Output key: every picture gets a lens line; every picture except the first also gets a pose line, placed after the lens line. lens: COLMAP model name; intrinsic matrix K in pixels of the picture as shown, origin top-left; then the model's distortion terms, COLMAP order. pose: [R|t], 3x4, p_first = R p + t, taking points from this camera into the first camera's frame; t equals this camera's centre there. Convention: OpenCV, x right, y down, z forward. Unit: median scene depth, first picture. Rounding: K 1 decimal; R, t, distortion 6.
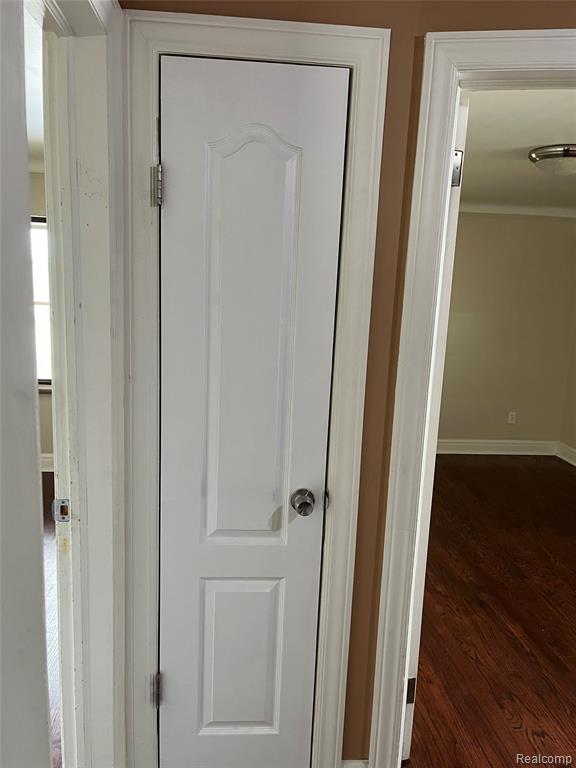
lens RADIAL K [[581.3, 0, 288.0], [0, 581.3, 384.0], [0, 0, 1]] dist [-0.003640, -0.000740]
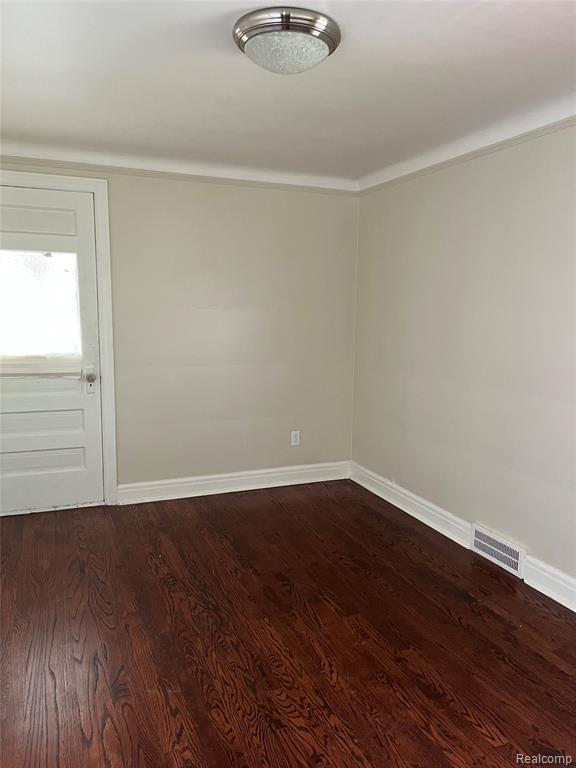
lens RADIAL K [[581.3, 0, 288.0], [0, 581.3, 384.0], [0, 0, 1]] dist [-0.003640, -0.000740]
pose [[0.955260, -0.066202, 0.288263, 0.248268], [0.072409, 0.997315, -0.010911, -0.015892], [-0.286767, 0.031296, 0.957489, 0.380112]]
